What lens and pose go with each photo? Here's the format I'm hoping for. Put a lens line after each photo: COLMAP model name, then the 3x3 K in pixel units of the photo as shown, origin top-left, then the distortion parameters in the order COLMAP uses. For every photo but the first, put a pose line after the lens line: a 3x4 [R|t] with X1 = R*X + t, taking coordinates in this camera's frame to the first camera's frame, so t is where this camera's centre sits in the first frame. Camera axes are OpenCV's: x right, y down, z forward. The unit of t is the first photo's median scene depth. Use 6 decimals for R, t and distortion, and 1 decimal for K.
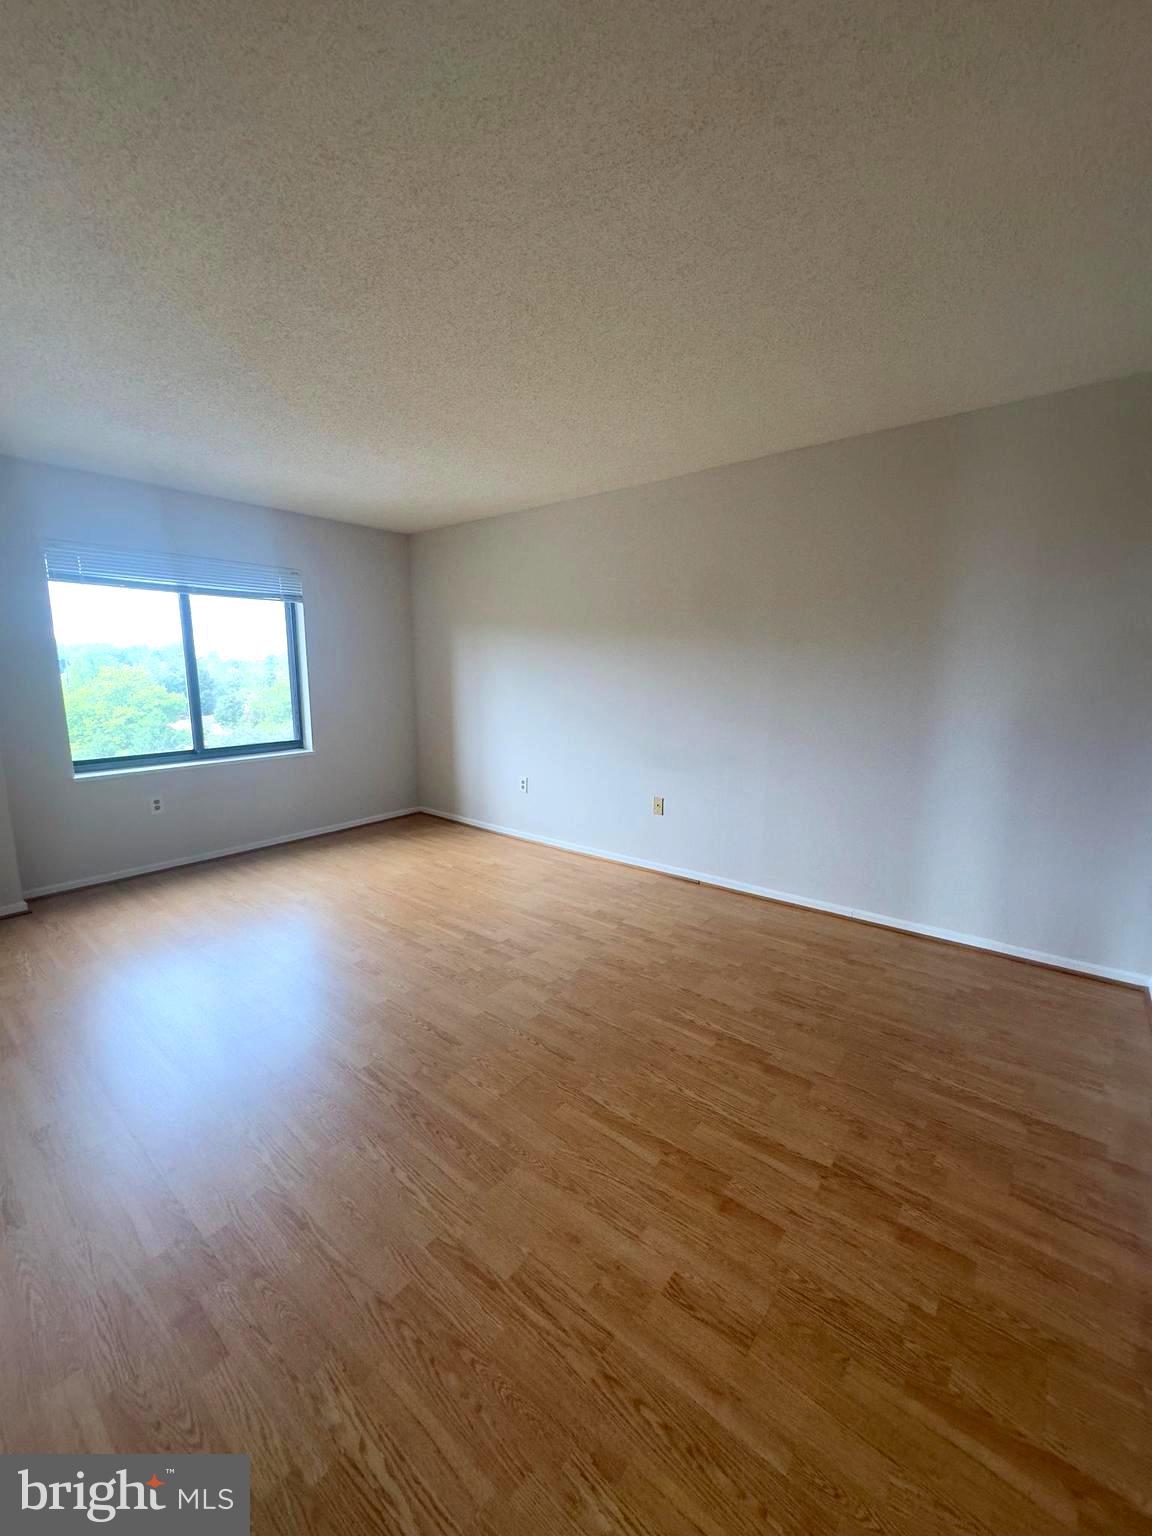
lens RADIAL K [[610.4, 0, 576.7], [0, 610.4, 767.5], [0, 0, 1]] dist [-0.006380, 0.000064]
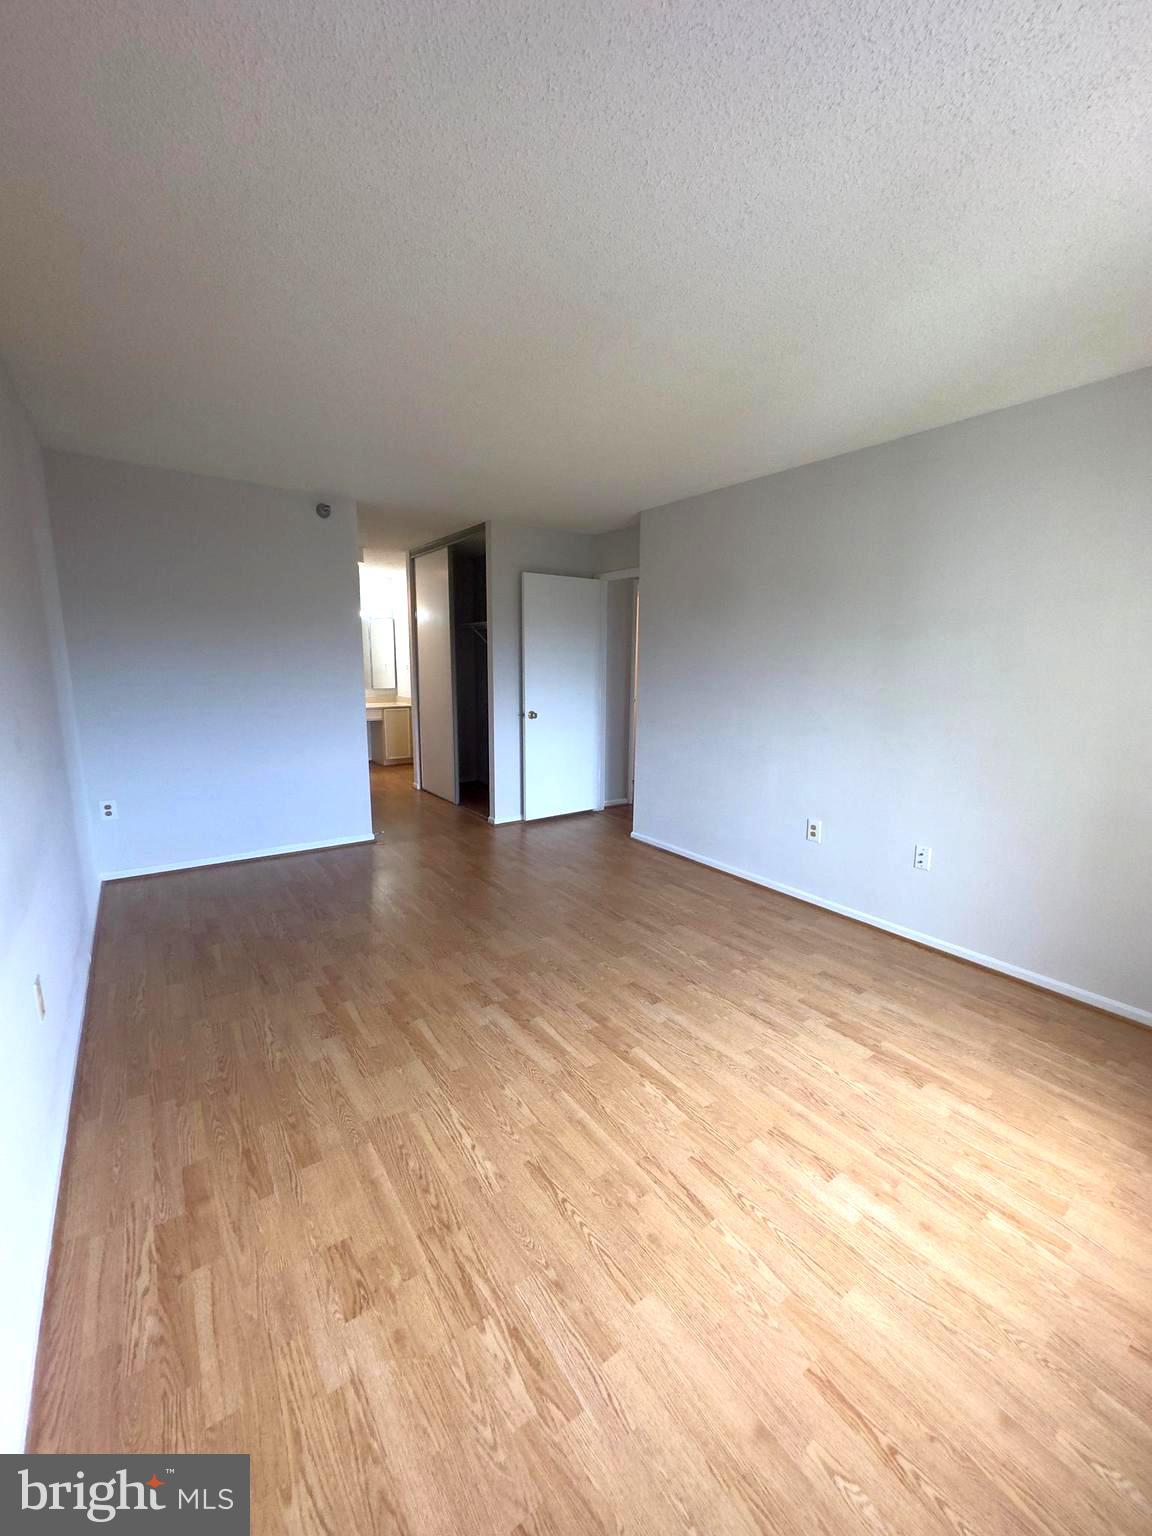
lens RADIAL K [[610.4, 0, 576.7], [0, 610.4, 767.5], [0, 0, 1]] dist [-0.006380, 0.000064]
pose [[-0.963362, -0.061142, 0.261141, -0.395813], [0.031020, 0.941733, 0.334928, -0.264493], [-0.266404, 0.330757, -0.905334, 1.492330]]
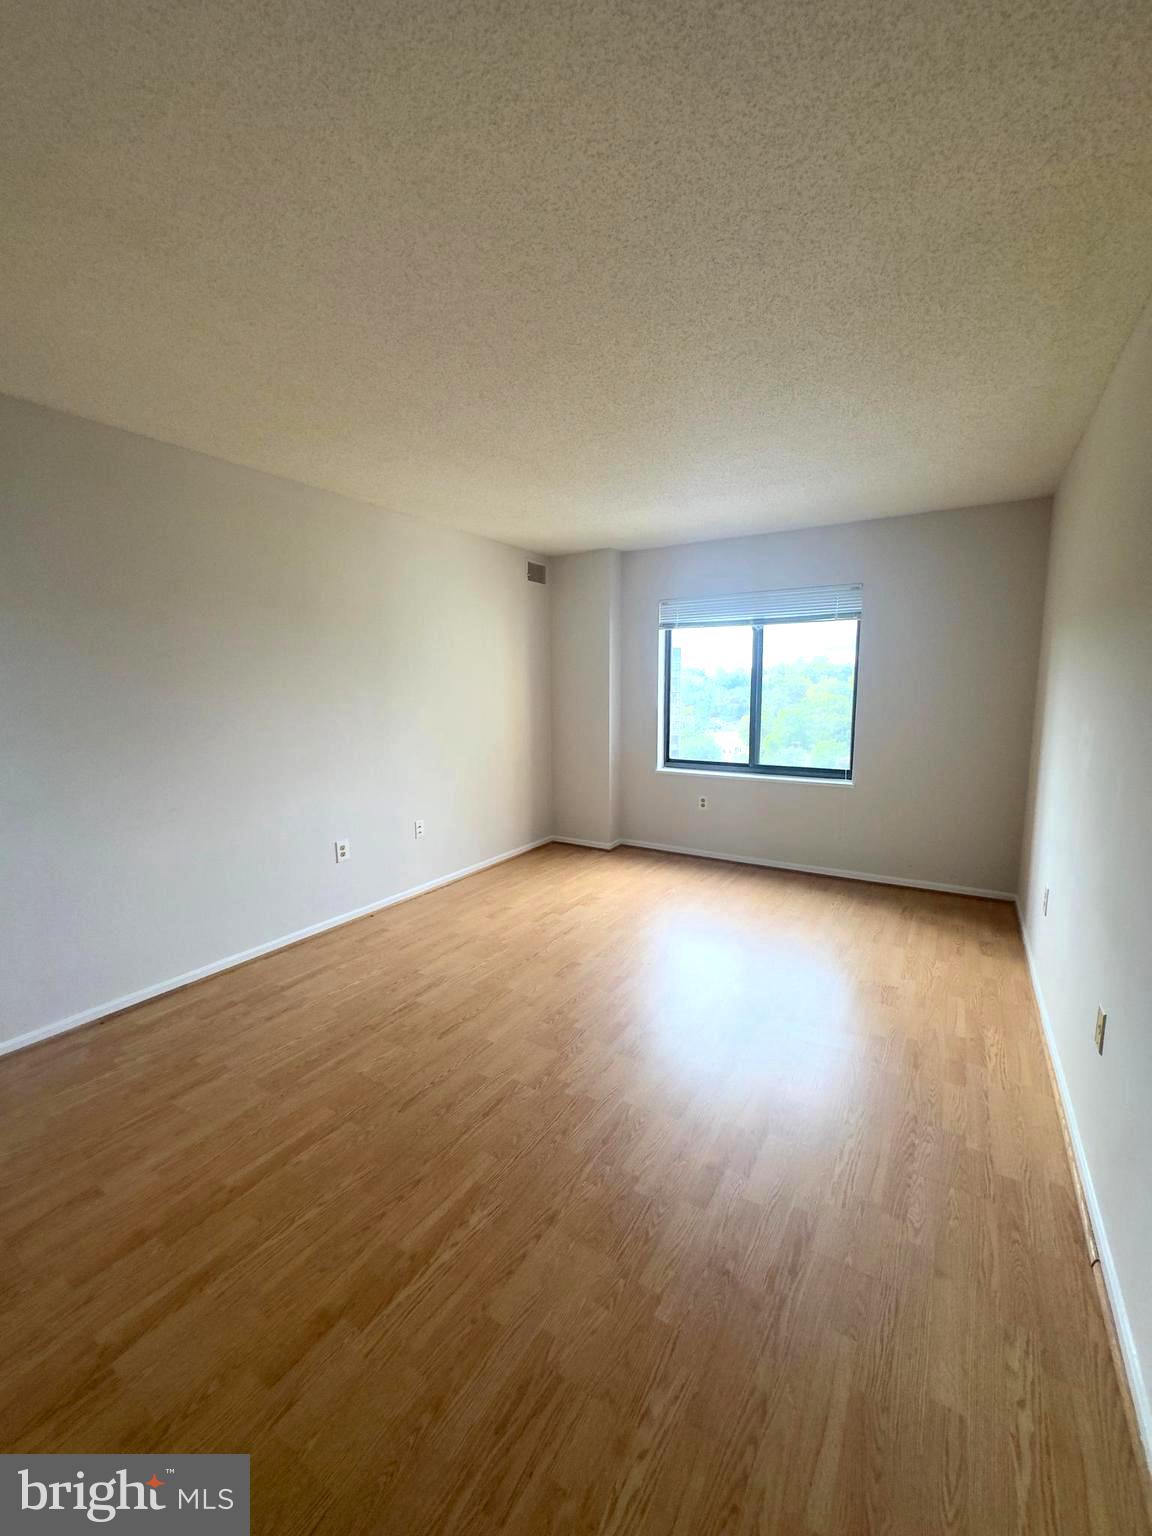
lens RADIAL K [[610.4, 0, 576.7], [0, 610.4, 767.5], [0, 0, 1]] dist [-0.006380, 0.000064]
pose [[0.121619, 0.126147, -0.984528, 0.574984], [-0.159132, 0.981539, 0.106107, -0.118147], [0.979738, 0.143765, 0.139448, 0.690904]]
